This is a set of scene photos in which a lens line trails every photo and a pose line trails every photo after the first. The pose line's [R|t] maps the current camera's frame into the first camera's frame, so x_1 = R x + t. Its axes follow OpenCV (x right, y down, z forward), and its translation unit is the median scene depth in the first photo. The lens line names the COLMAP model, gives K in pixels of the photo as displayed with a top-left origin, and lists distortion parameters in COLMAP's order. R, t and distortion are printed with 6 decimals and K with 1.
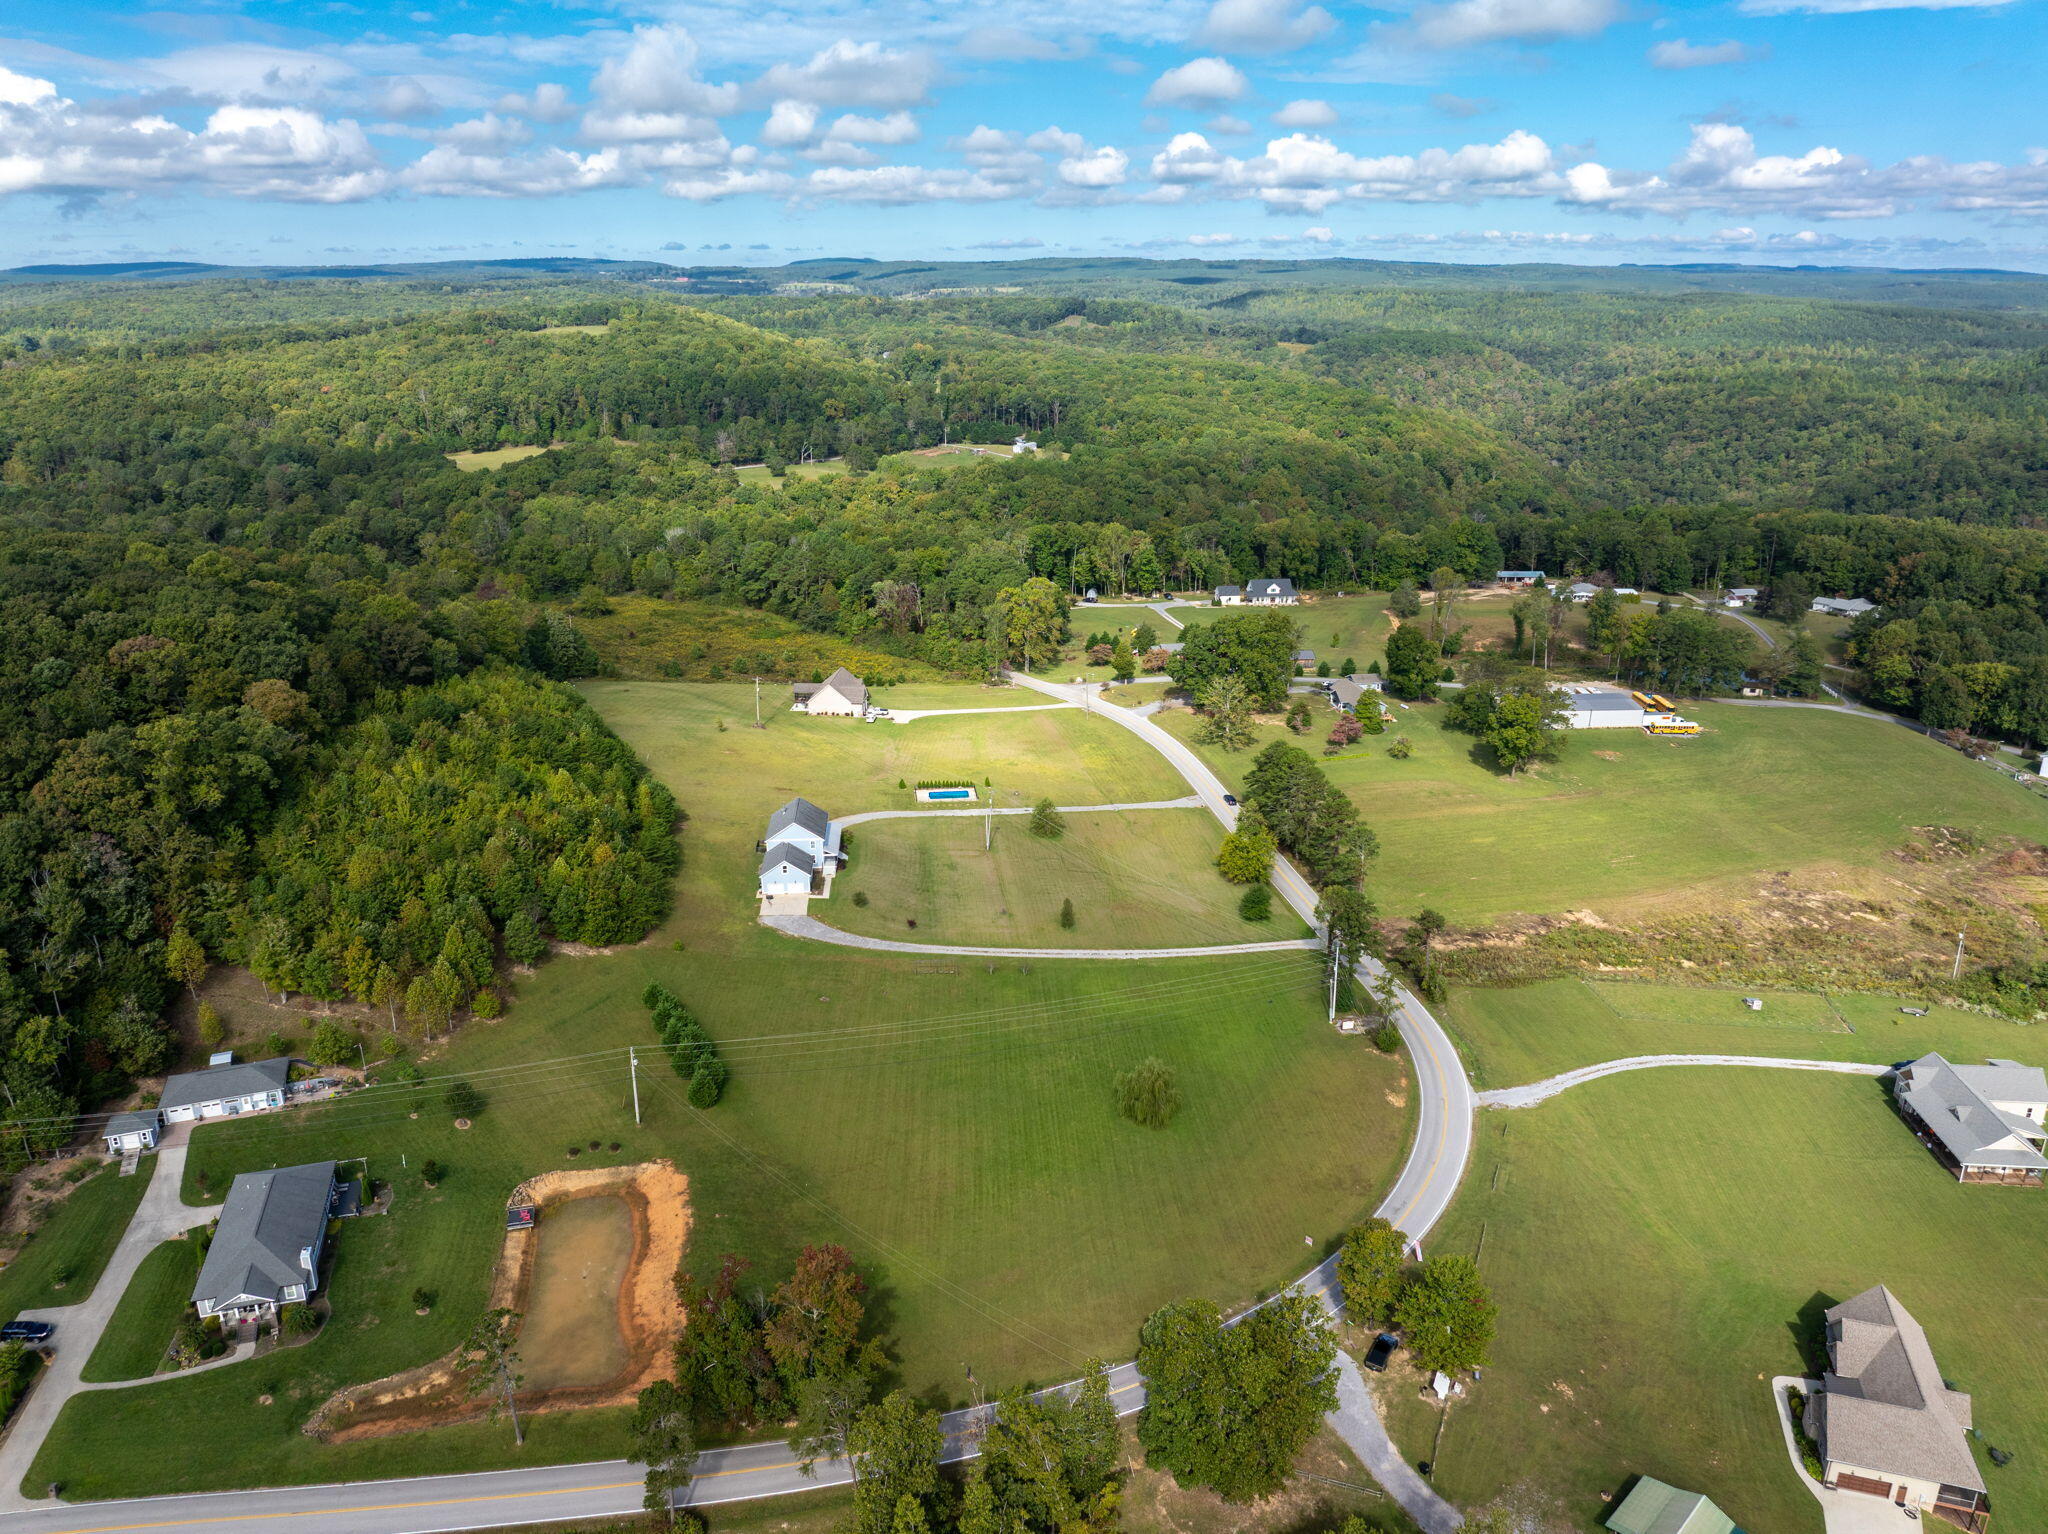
lens RADIAL K [[1442.6, 0, 1016.5], [0, 1442.6, 747.9], [0, 0, 1]] dist [-0.044821, 0.014712]
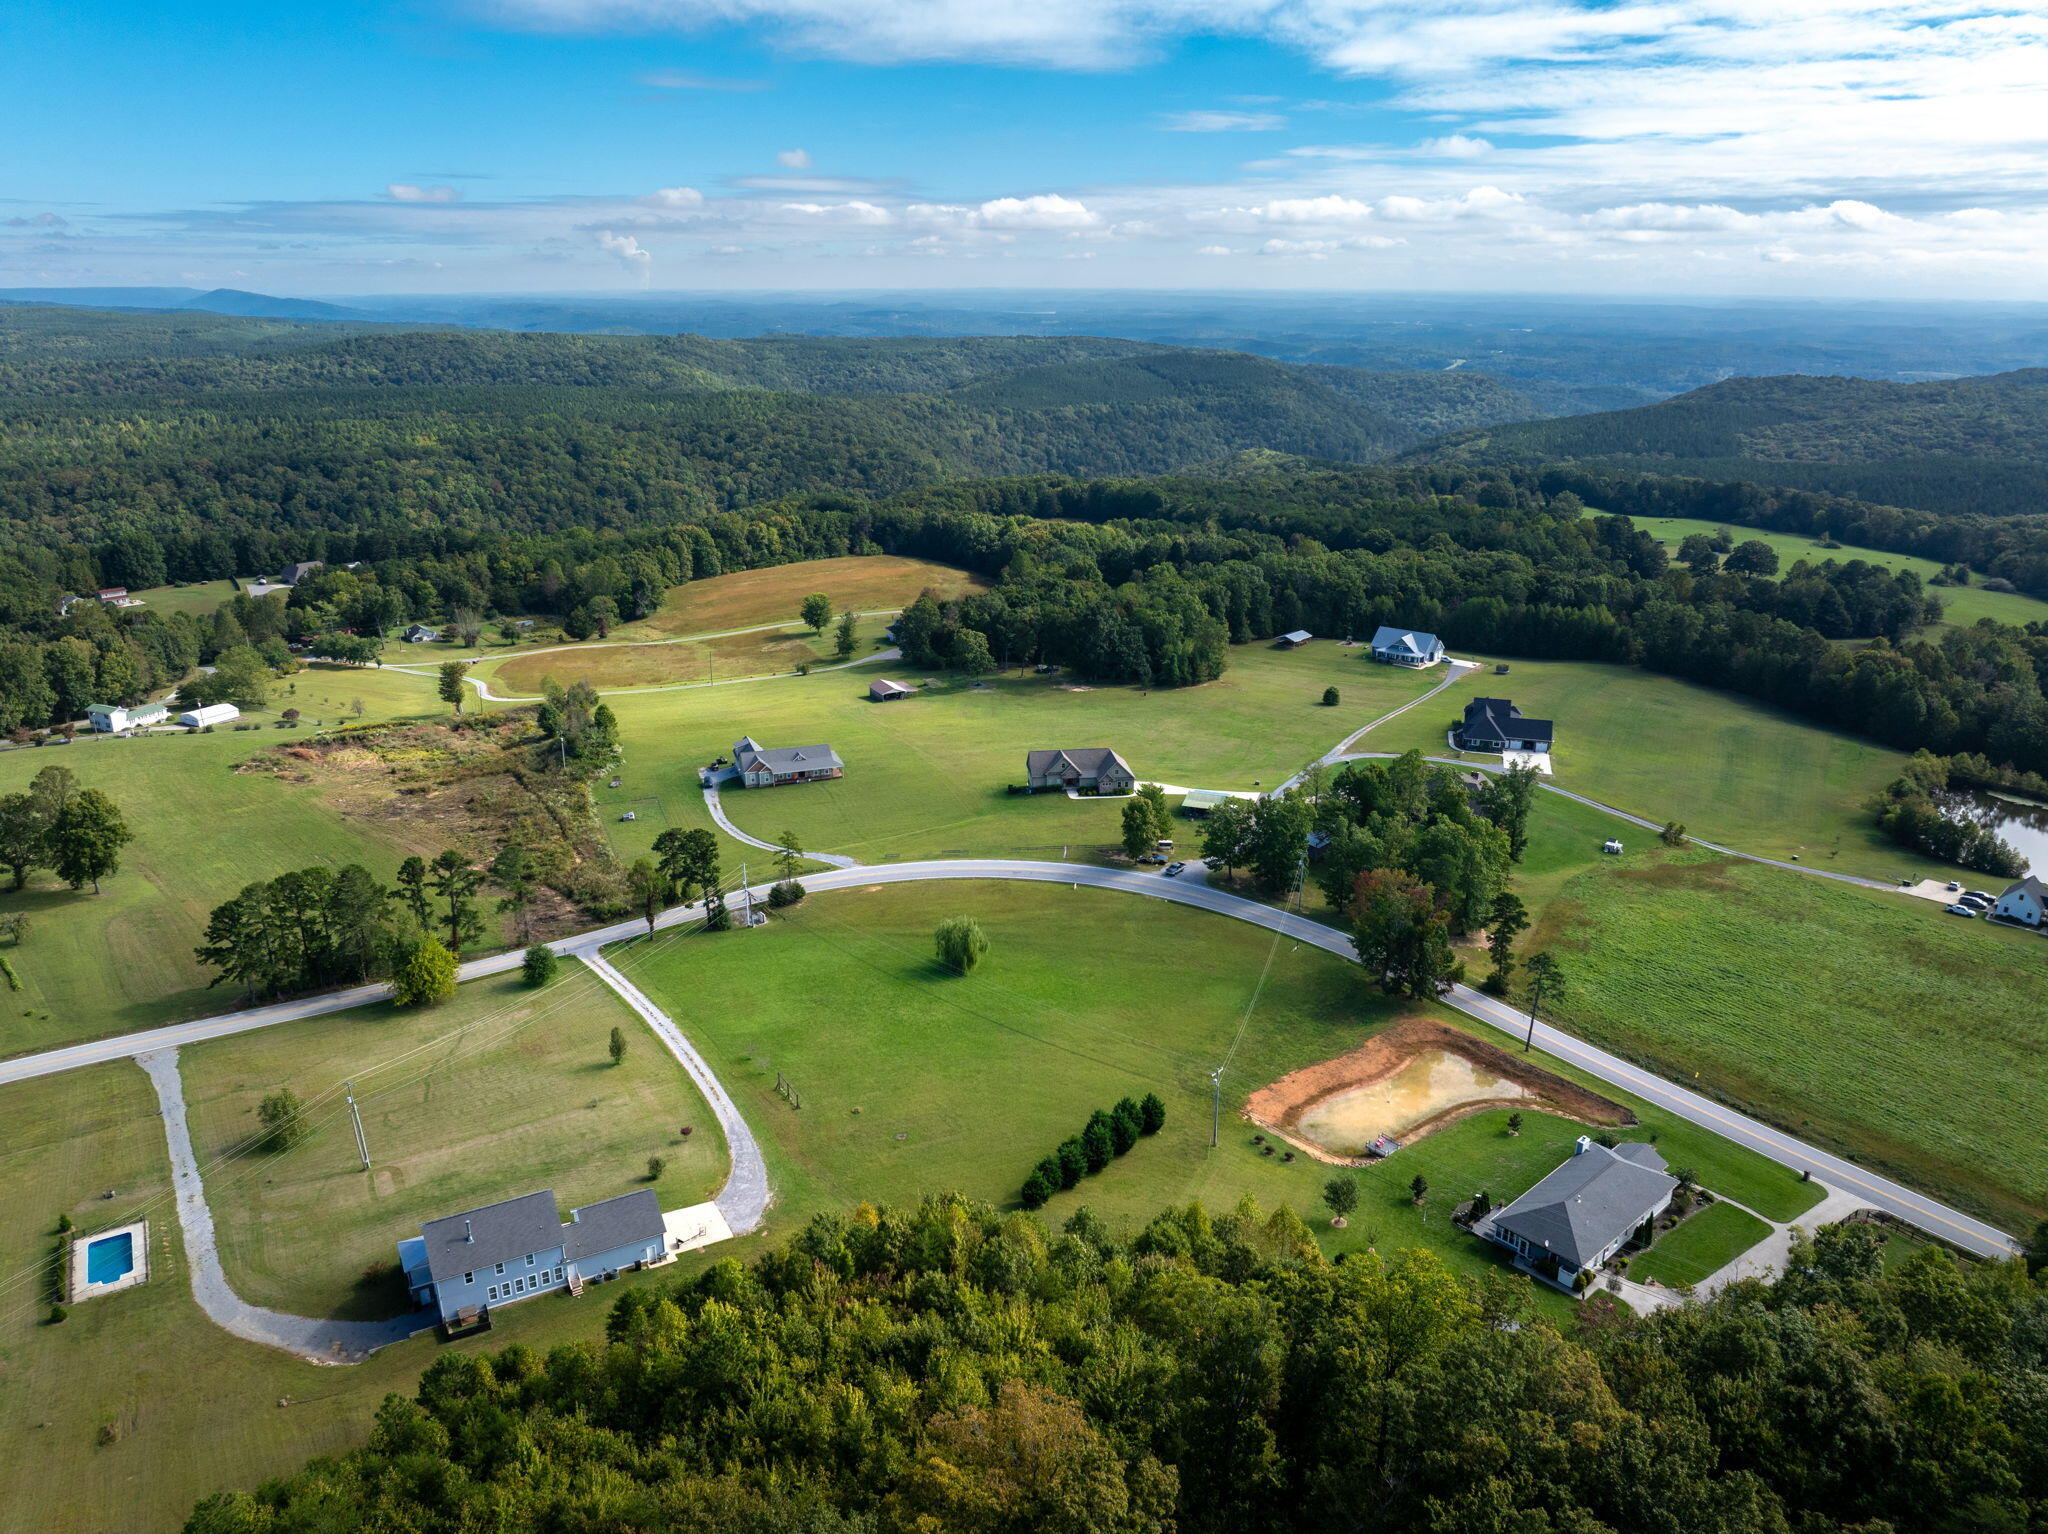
lens RADIAL K [[1442.6, 0, 1025.4], [0, 1442.6, 756.3], [0, 0, 1]] dist [-0.044821, 0.014712]
pose [[-0.426073, -0.283773, 0.859031, -0.373479], [0.285330, 0.858920, 0.425257, -0.160575], [-0.858516, 0.426298, -0.284993, 0.489364]]
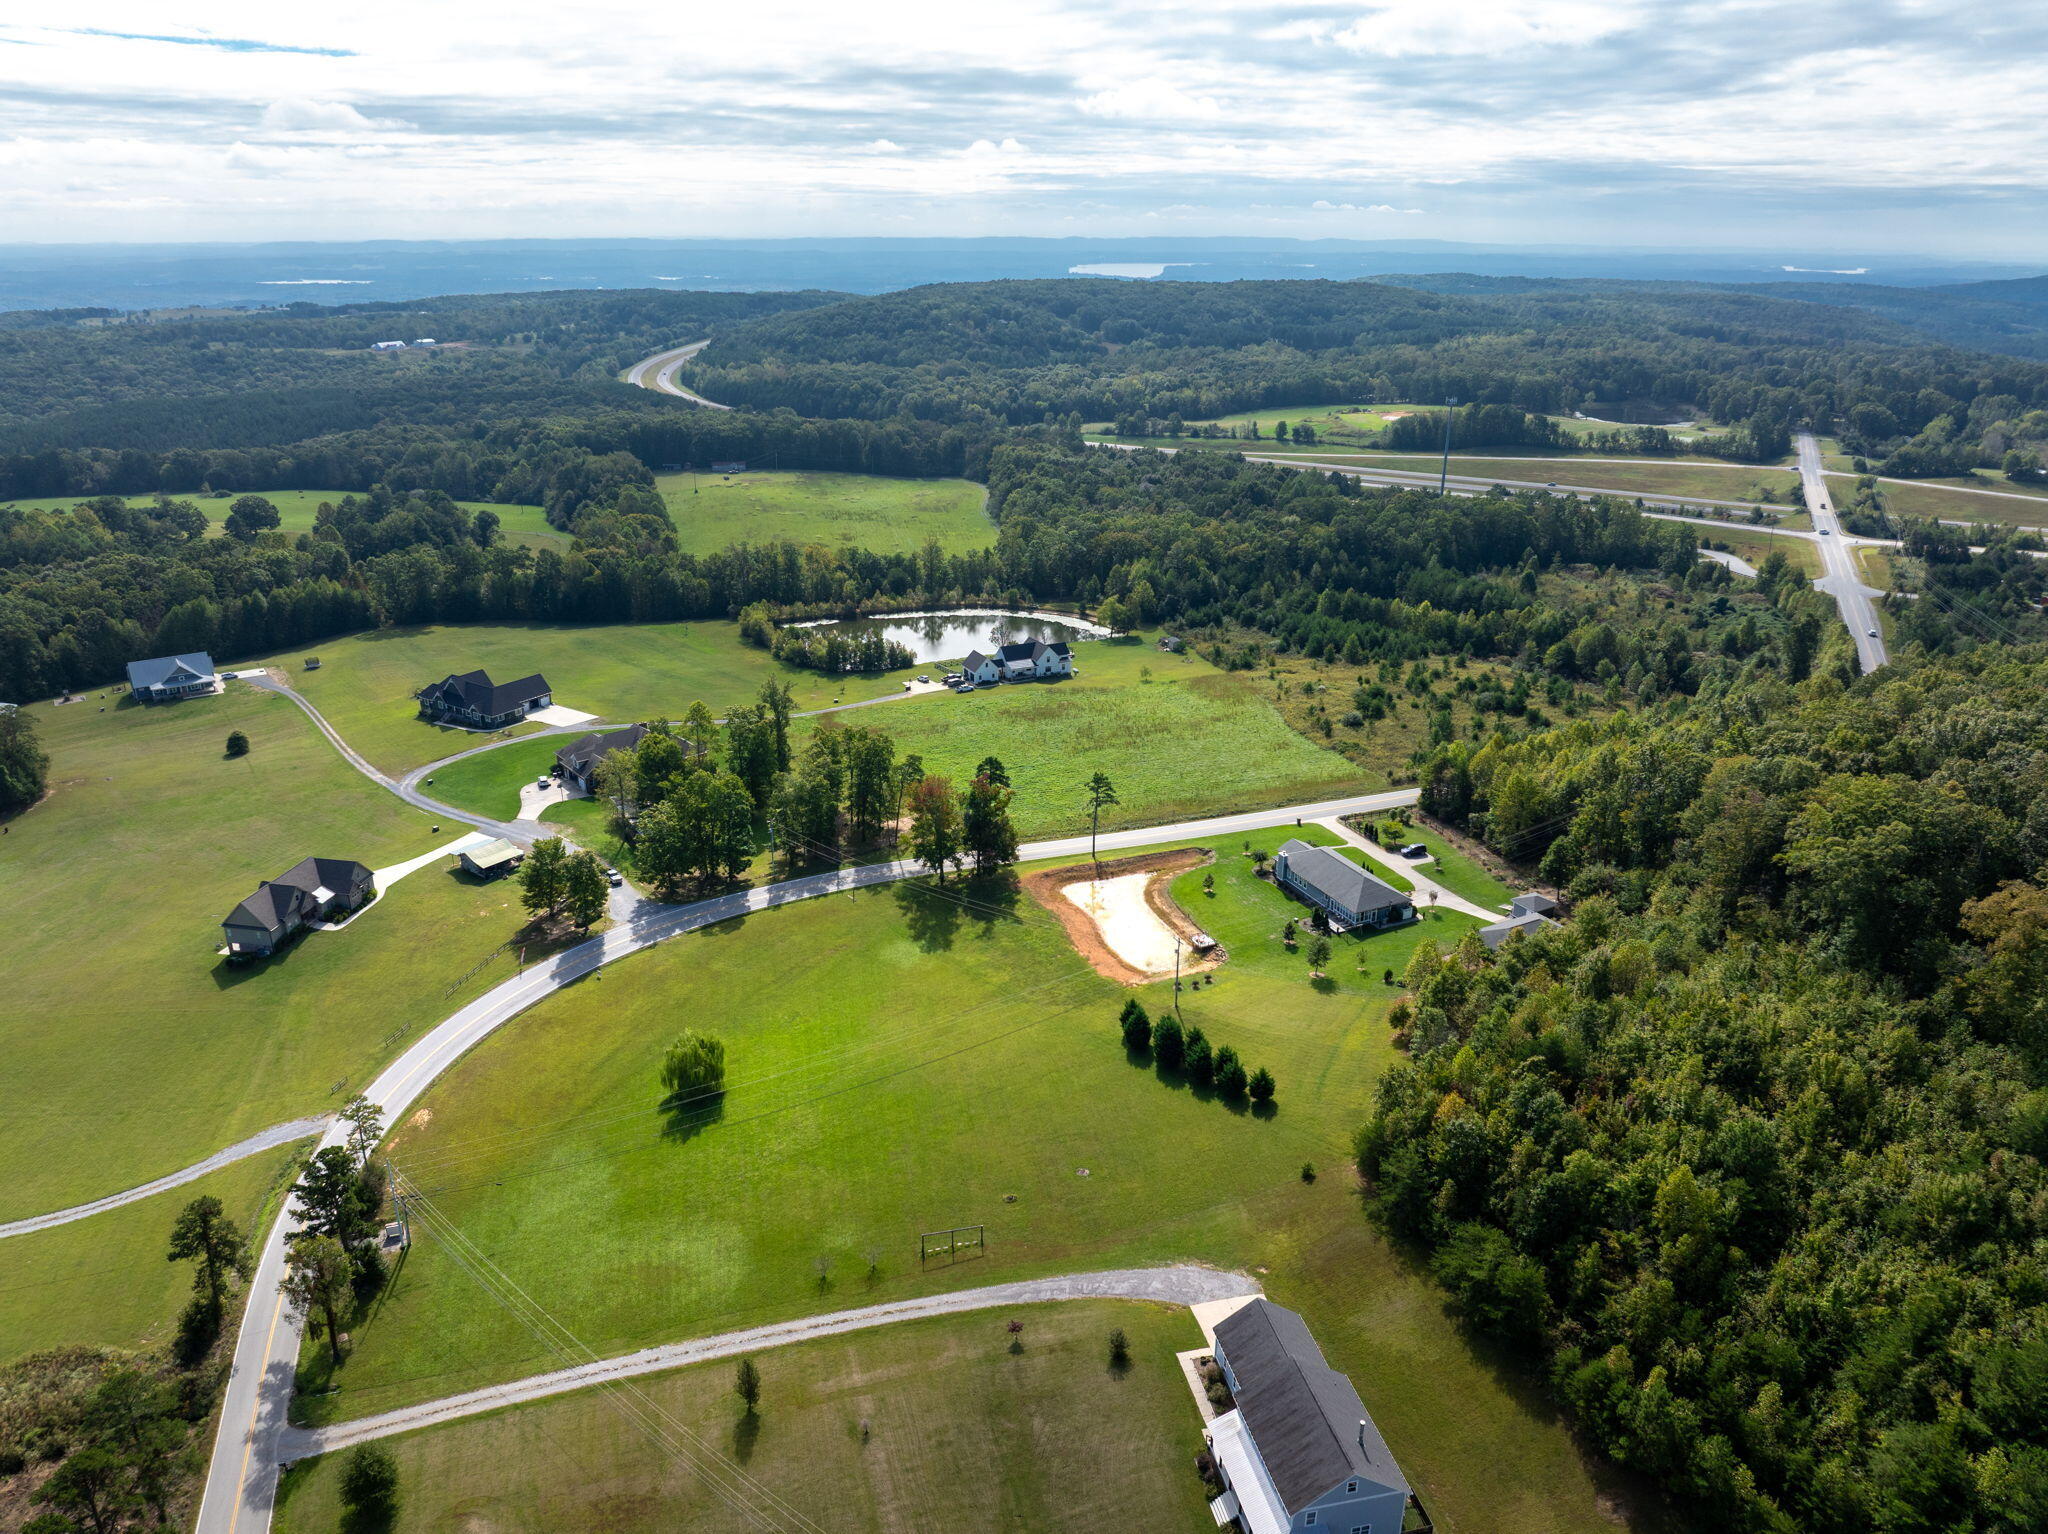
lens RADIAL K [[1442.6, 0, 1018.9], [0, 1442.6, 754.3], [0, 0, 1]] dist [-0.044821, 0.014712]
pose [[-0.990371, 0.046256, -0.130486, -0.004139], [-0.045293, 0.782401, 0.621125, -0.216704], [0.130823, 0.621054, -0.772772, 0.656609]]
